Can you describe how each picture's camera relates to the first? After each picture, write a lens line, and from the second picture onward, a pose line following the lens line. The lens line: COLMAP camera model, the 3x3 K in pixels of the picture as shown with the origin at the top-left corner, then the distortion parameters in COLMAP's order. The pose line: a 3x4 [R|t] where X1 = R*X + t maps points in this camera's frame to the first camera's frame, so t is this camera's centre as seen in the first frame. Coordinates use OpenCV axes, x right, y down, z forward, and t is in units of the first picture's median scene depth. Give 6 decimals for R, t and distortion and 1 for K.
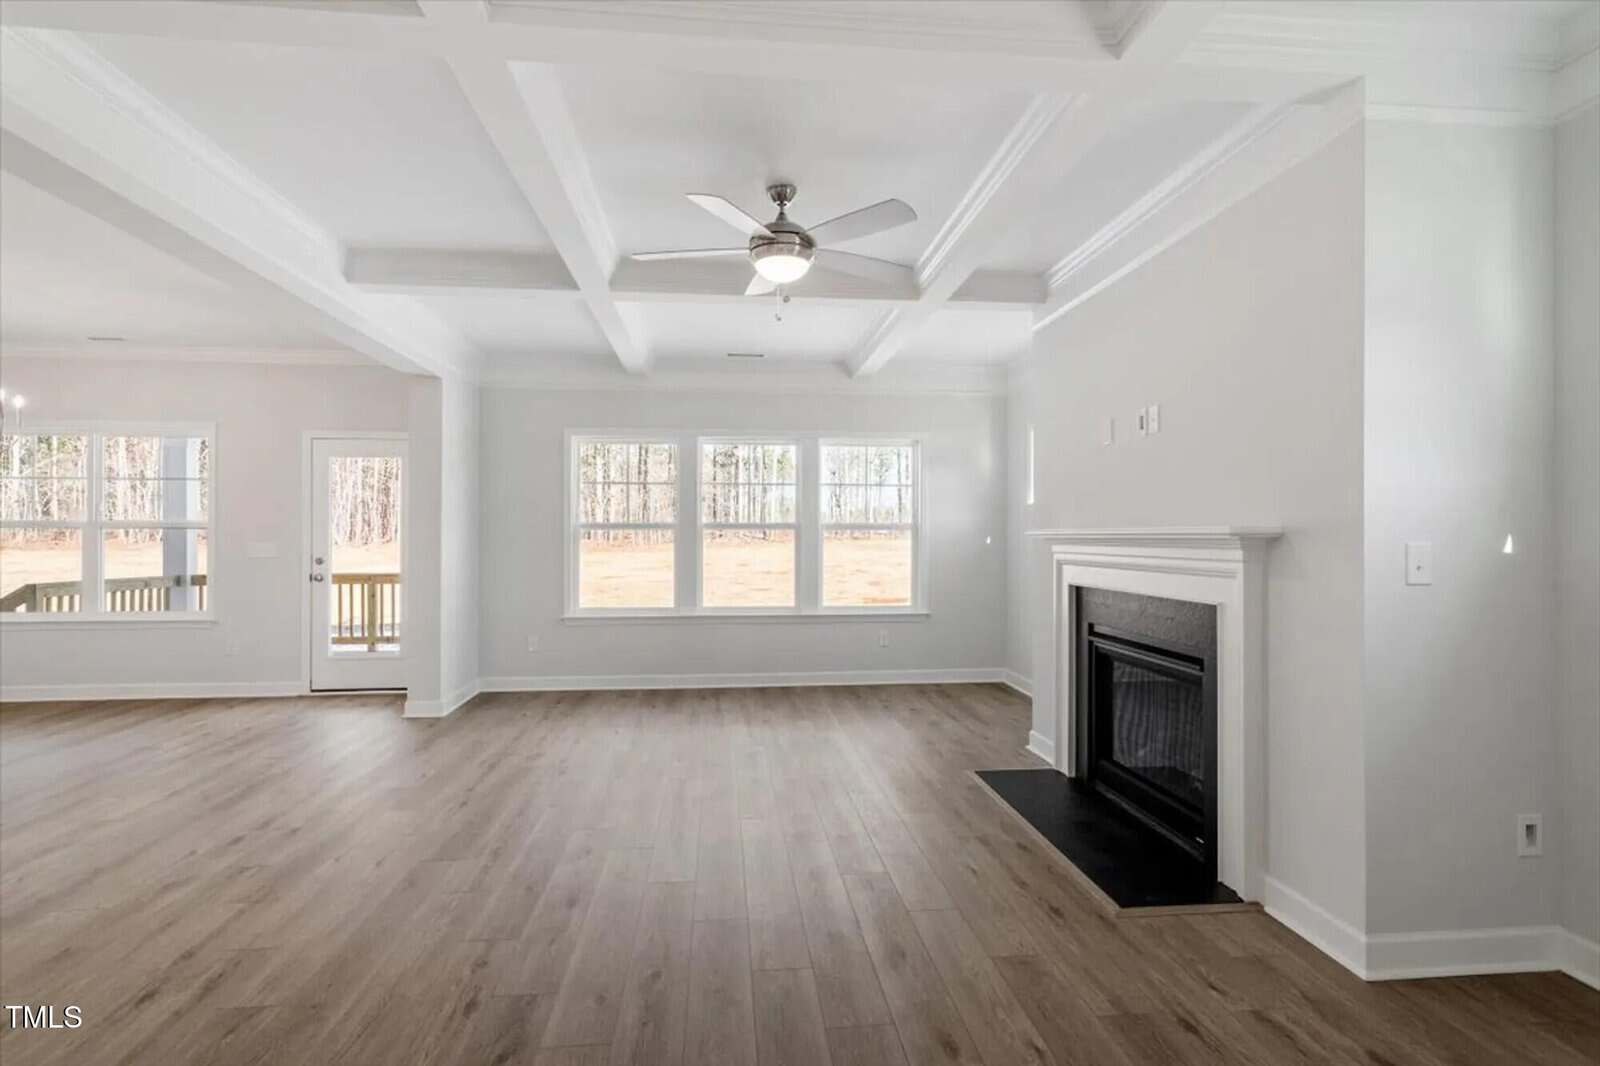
lens RADIAL K [[785.6, 0, 785.9], [0, 785.6, 528.8], [0, 0, 1]] dist [0.012580, 0.003189]
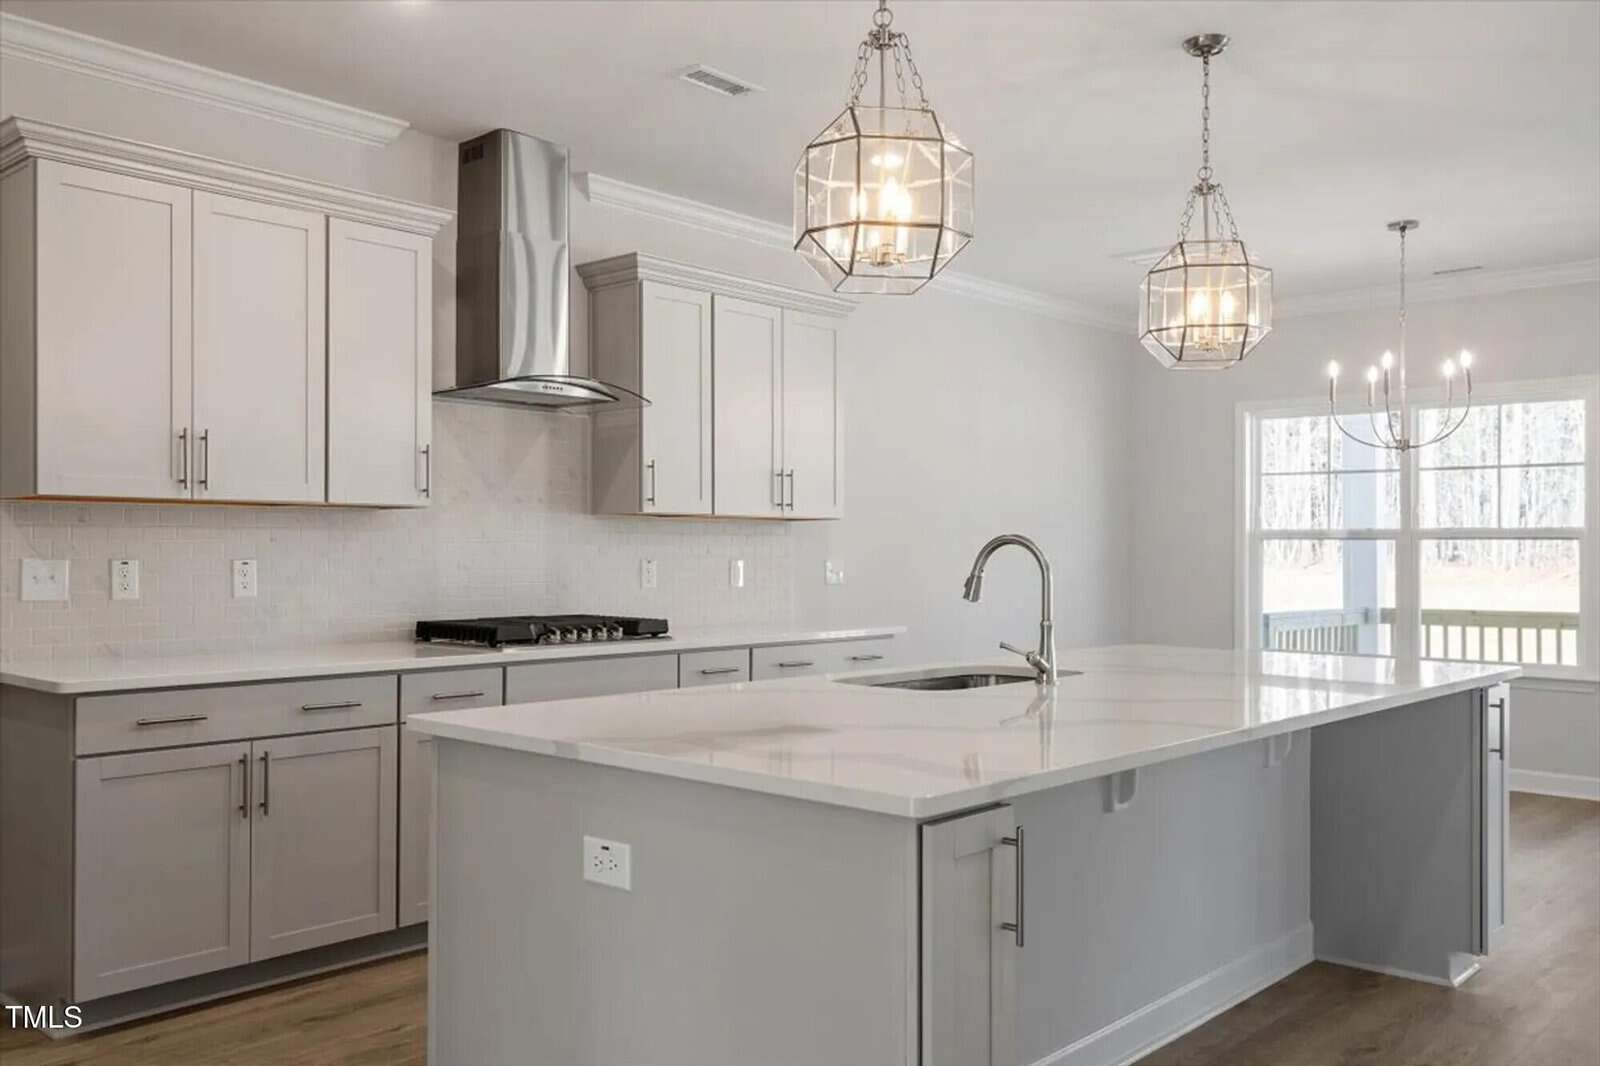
lens RADIAL K [[1338.8, 0, 795.6], [0, 1338.8, 540.9], [0, 0, 1]] dist [0.030222, -0.018529]
pose [[0.680872, -0.001253, -0.732401, -0.357154], [0.002121, 0.999998, 0.000260, -0.001251], [0.732399, -0.001731, 0.680873, -0.228897]]
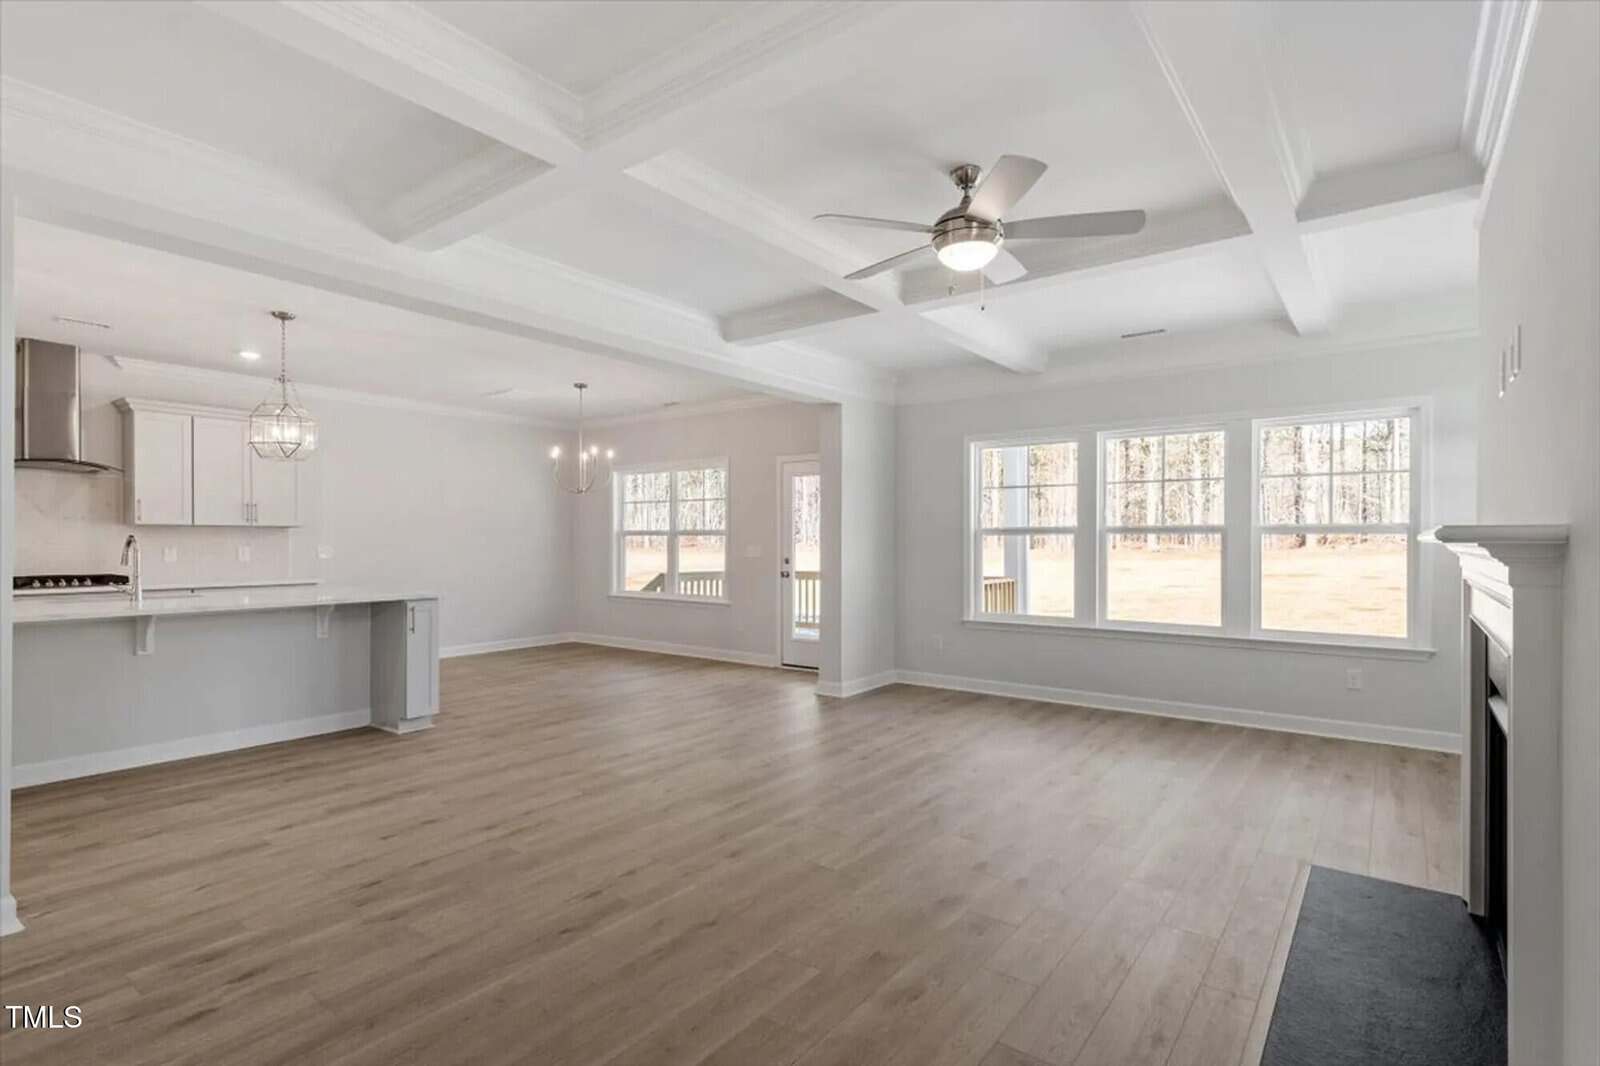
lens RADIAL K [[785.6, 0, 780.4], [0, 785.6, 542.5], [0, 0, 1]] dist [0.012580, 0.003189]
pose [[0.732625, 0.002255, -0.680628, 0.246908], [0.005902, 0.999936, 0.009665, -0.000188], [0.680606, -0.011098, 0.732565, 0.083269]]
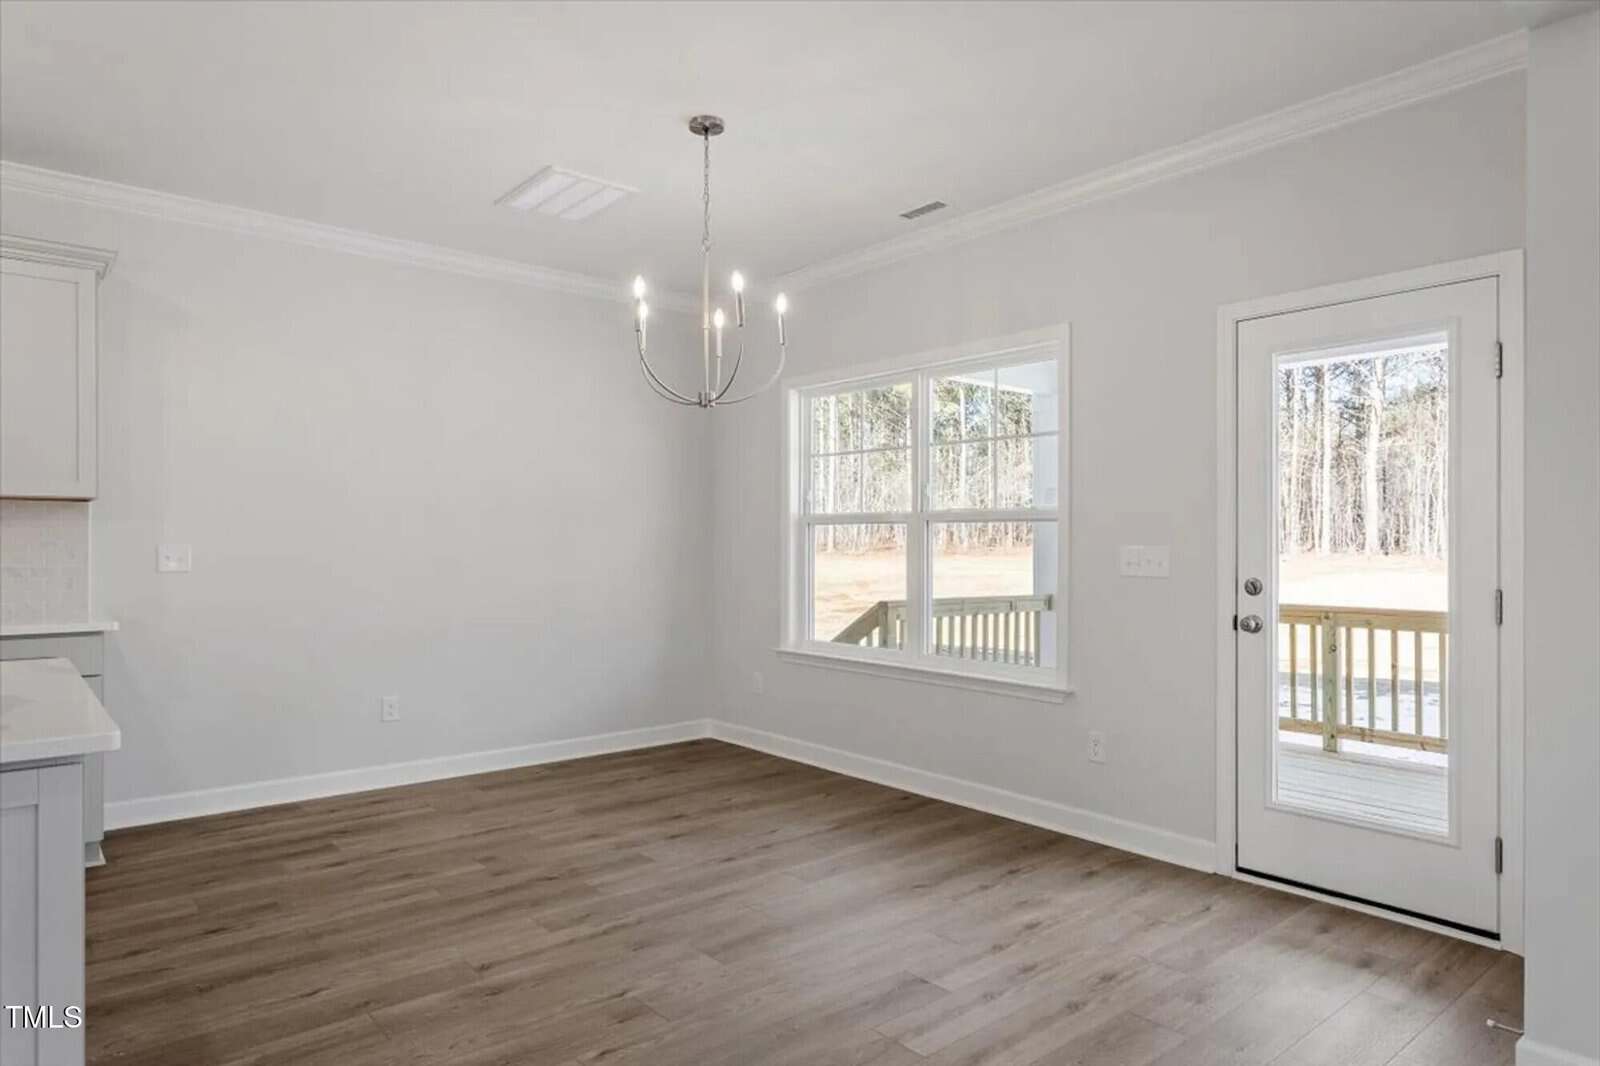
lens RADIAL K [[961.6, 0, 792.2], [0, 961.6, 537.0], [0, 0, 1]] dist [-0.021364, 0.000968]
pose [[0.576239, -0.003495, -0.817274, -0.292545], [0.005458, 0.999985, -0.000428, 0.010409], [0.817263, -0.004213, 0.576249, 0.464230]]
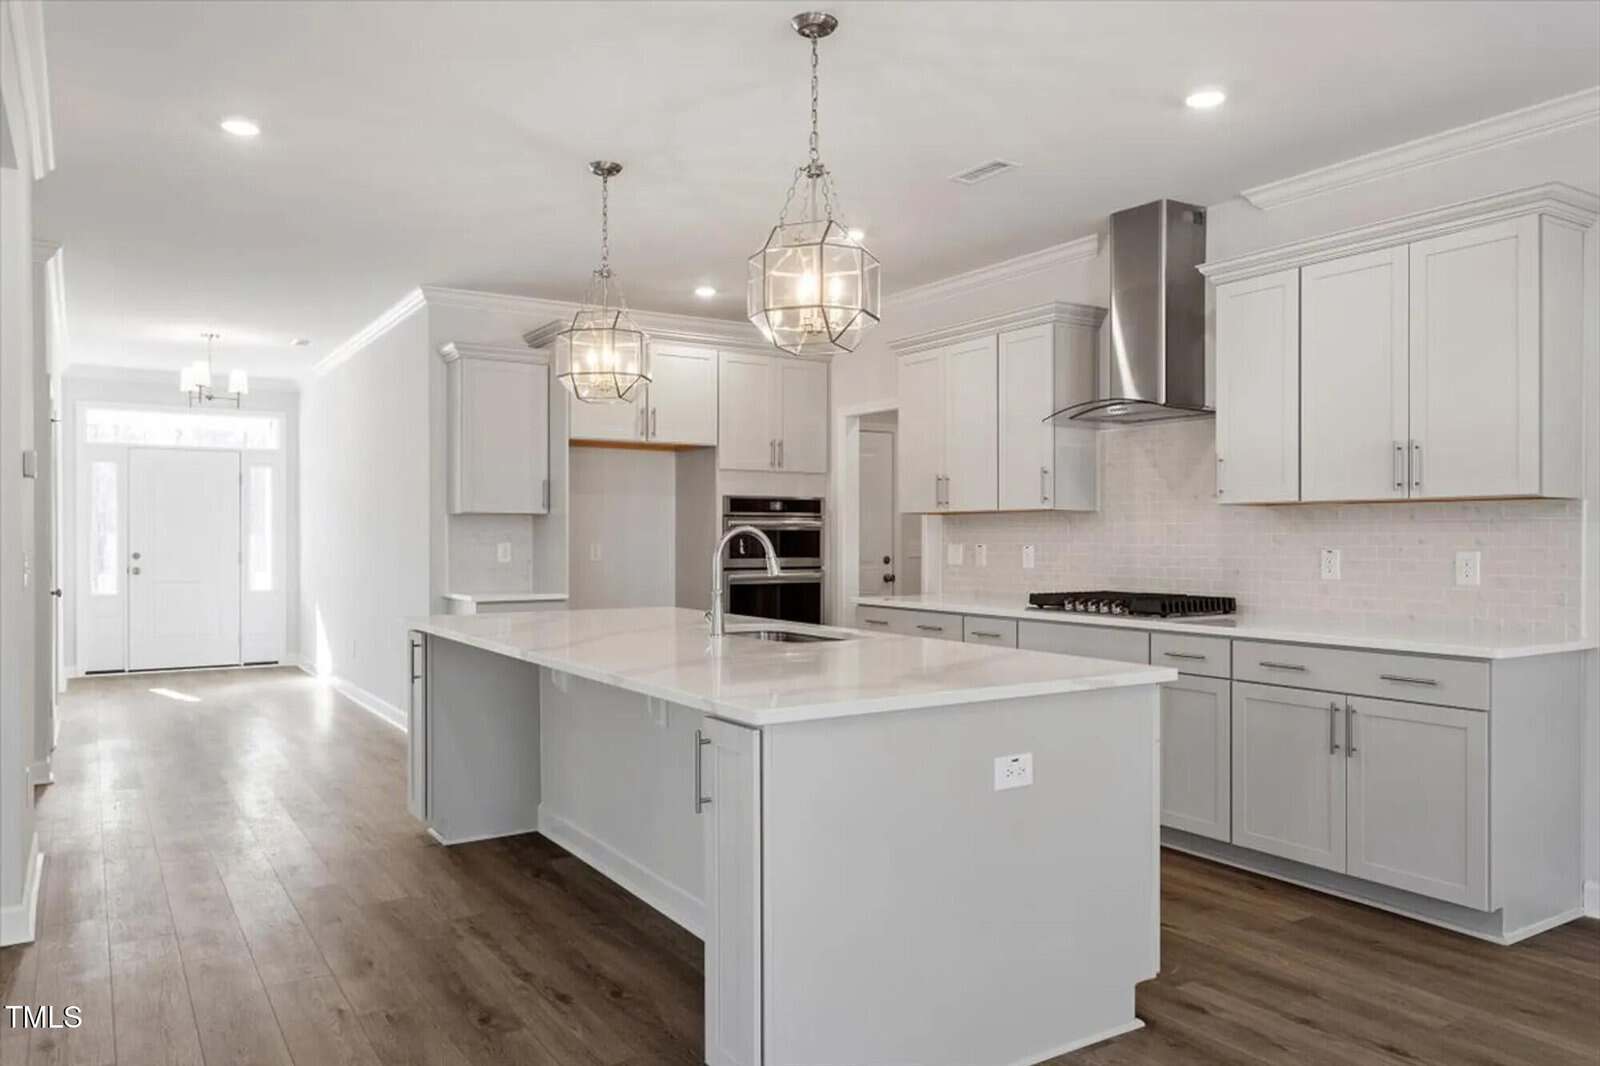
lens RADIAL K [[1116.6, 0, 792.1], [0, 1116.6, 544.2], [0, 0, 1]] dist [-0.012049, -0.003751]
pose [[-0.886874, 0.002975, -0.462002, -0.439664], [0.003881, 0.999992, -0.001010, 0.007300], [0.461995, -0.002689, -0.886878, 0.777803]]
